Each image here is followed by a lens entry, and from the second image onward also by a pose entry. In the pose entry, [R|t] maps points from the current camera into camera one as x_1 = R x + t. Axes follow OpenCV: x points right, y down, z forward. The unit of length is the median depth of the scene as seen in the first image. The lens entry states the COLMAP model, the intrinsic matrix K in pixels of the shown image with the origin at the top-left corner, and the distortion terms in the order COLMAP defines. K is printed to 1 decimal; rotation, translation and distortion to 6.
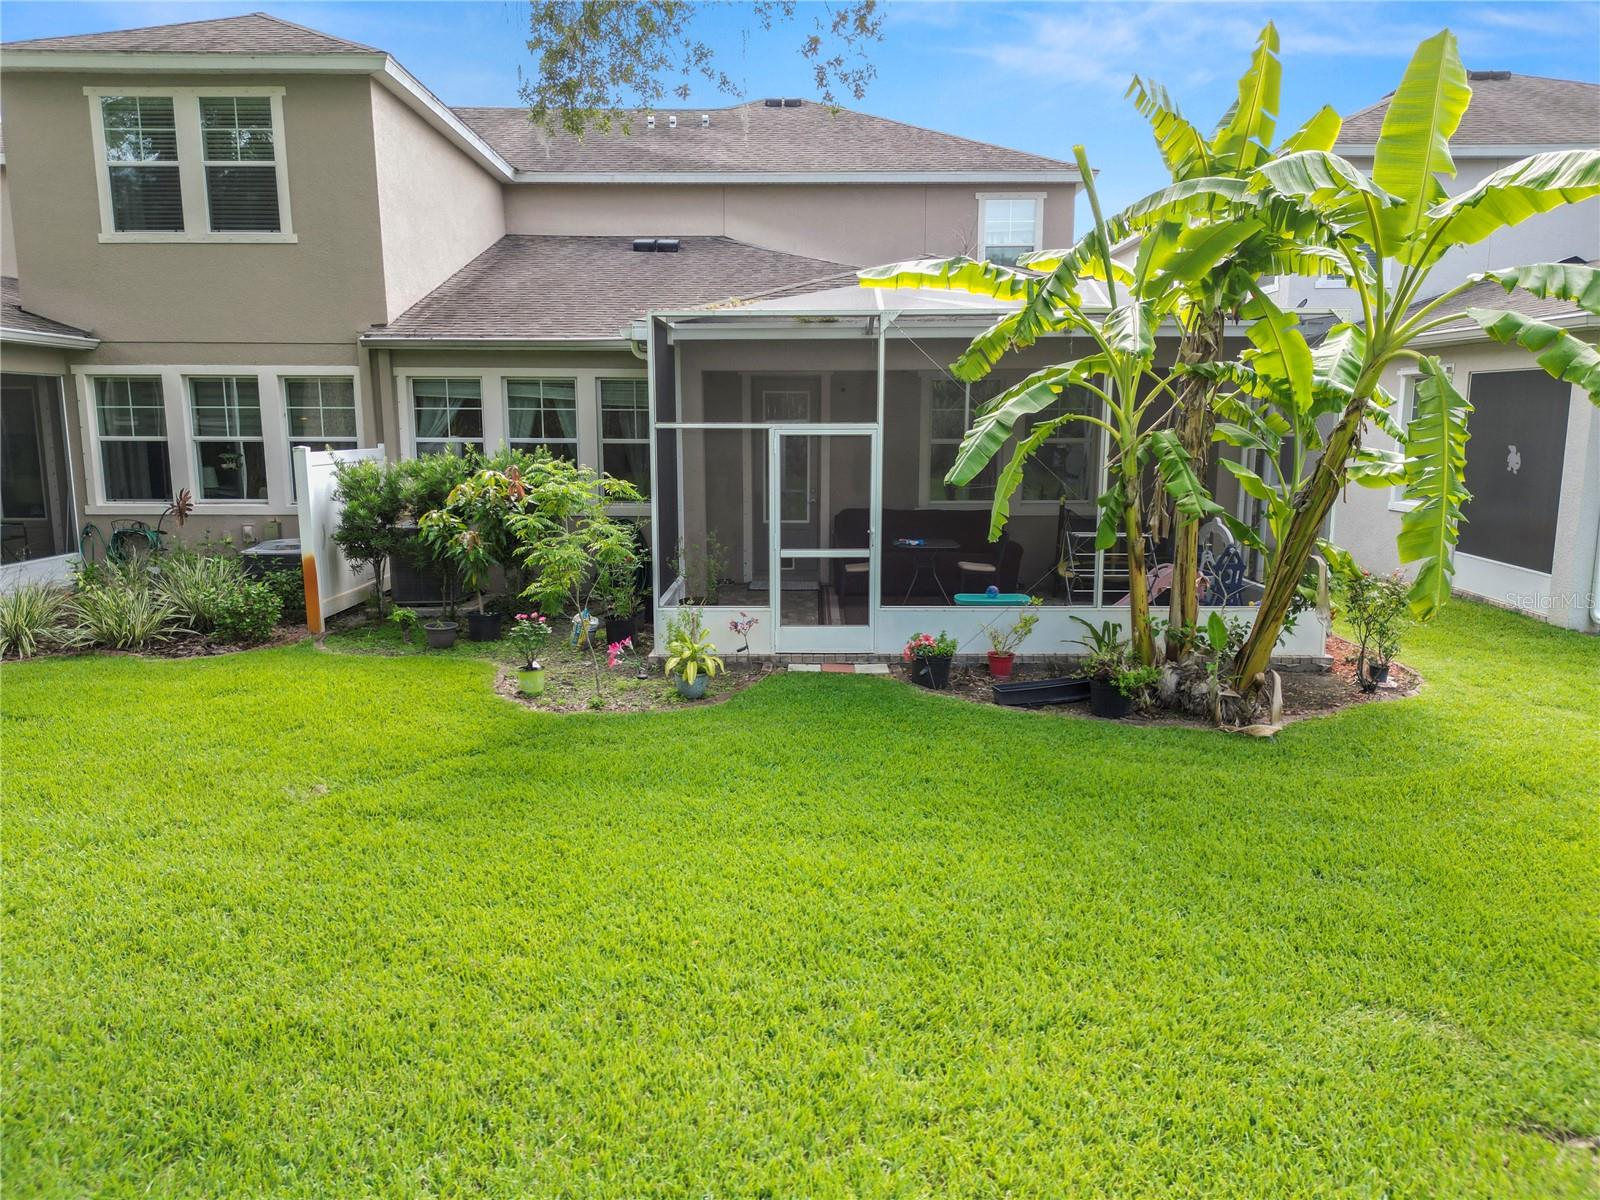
lens RADIAL K [[1137.0, 0, 783.8], [0, 1137.0, 604.5], [0, 0, 1]] dist [0.036574, -0.002390]
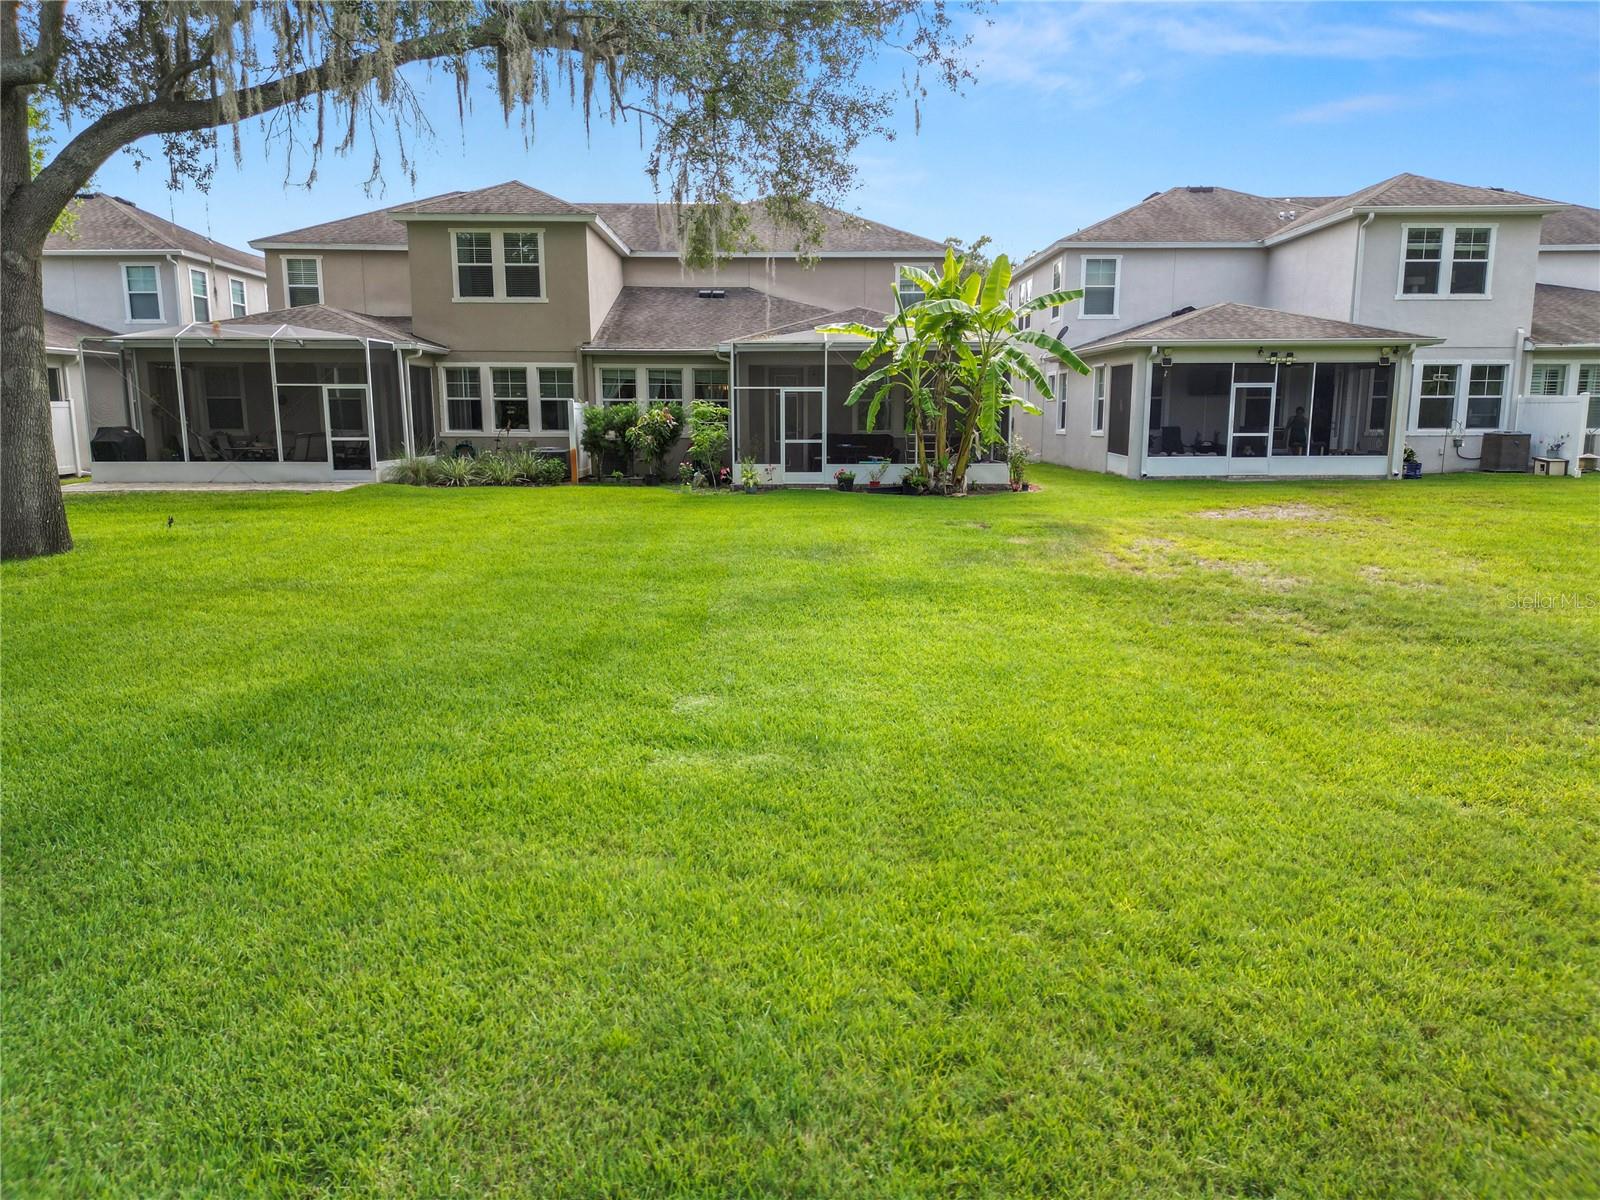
lens RADIAL K [[1118.4, 0, 794.8], [0, 1118.4, 604.9], [0, 0, 1]] dist [0.090520, -0.098741]
pose [[0.999897, -0.002930, 0.014027, -0.013477], [0.002828, 0.999969, 0.007281, 0.234573], [-0.014048, -0.007241, 0.999875, -1.137646]]
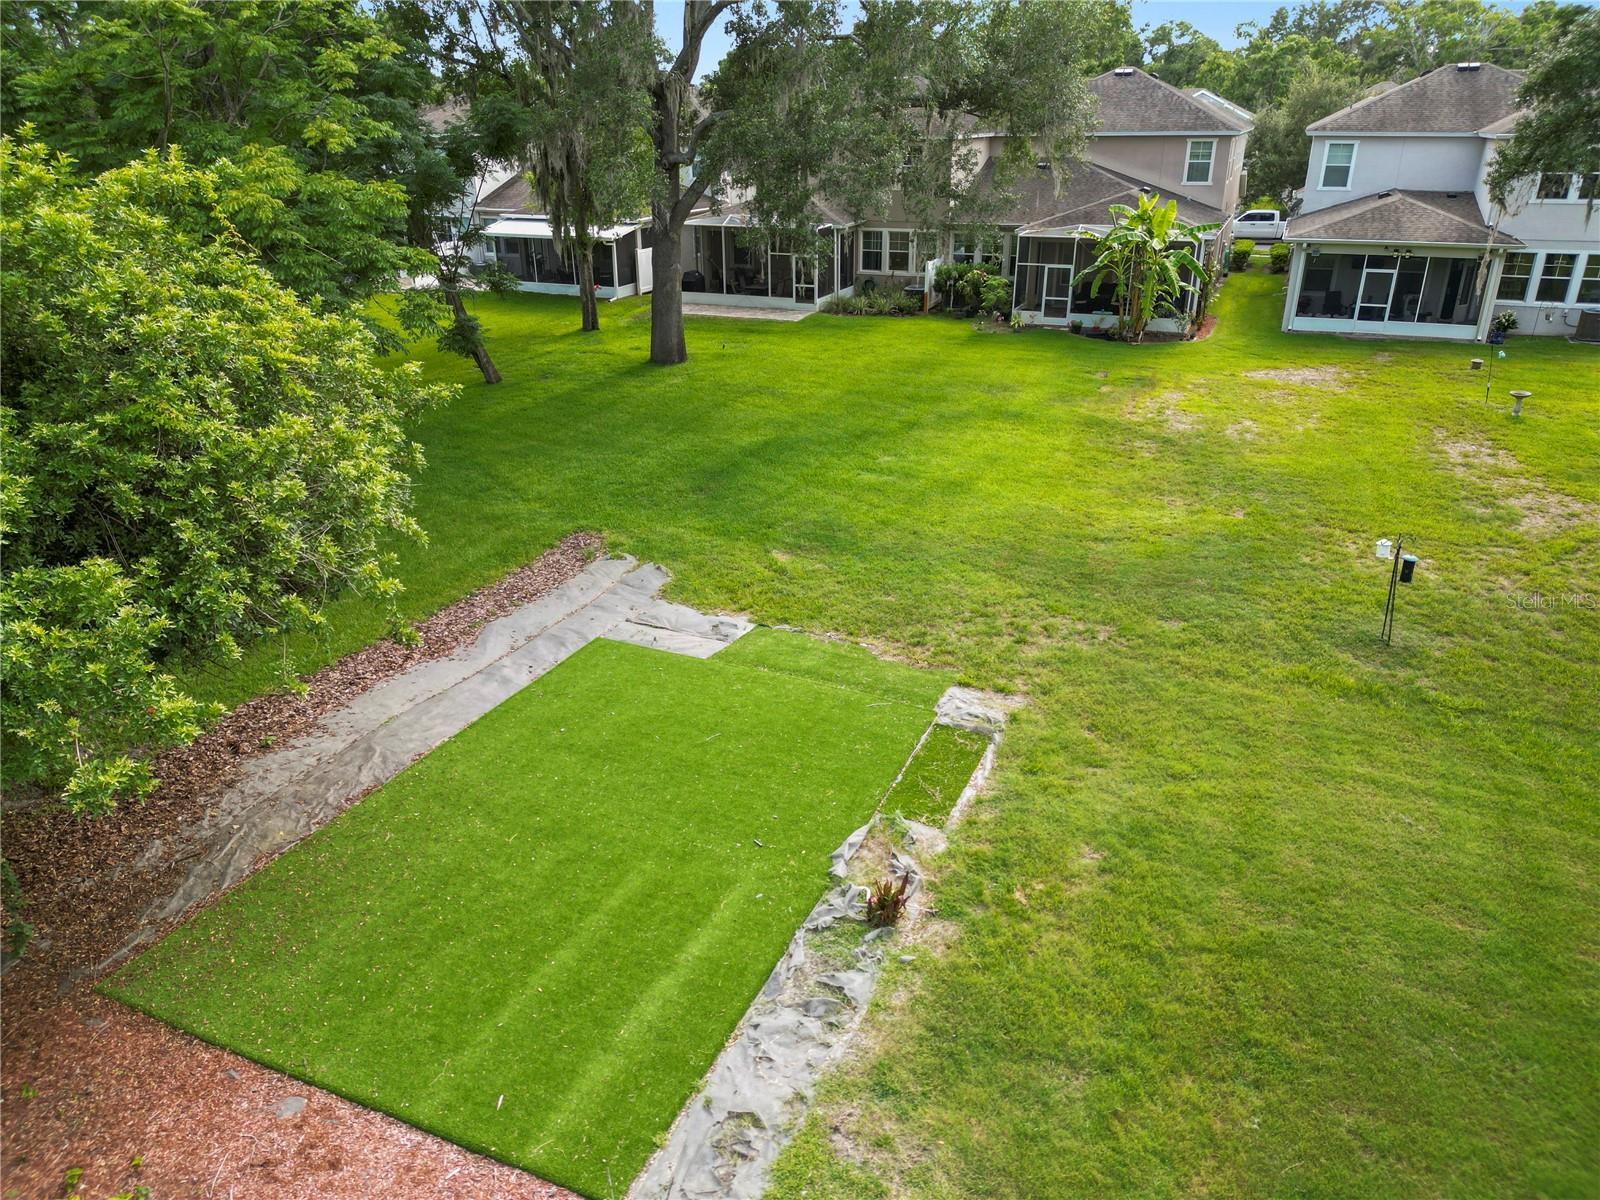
lens RADIAL K [[1118.4, 0, 794.8], [0, 1118.4, 604.9], [0, 0, 1]] dist [0.090520, -0.098741]
pose [[0.925866, 0.147863, -0.347719, 0.590299], [-0.056401, 0.964024, 0.259763, 0.011226], [0.373619, -0.220894, 0.900897, -2.576180]]
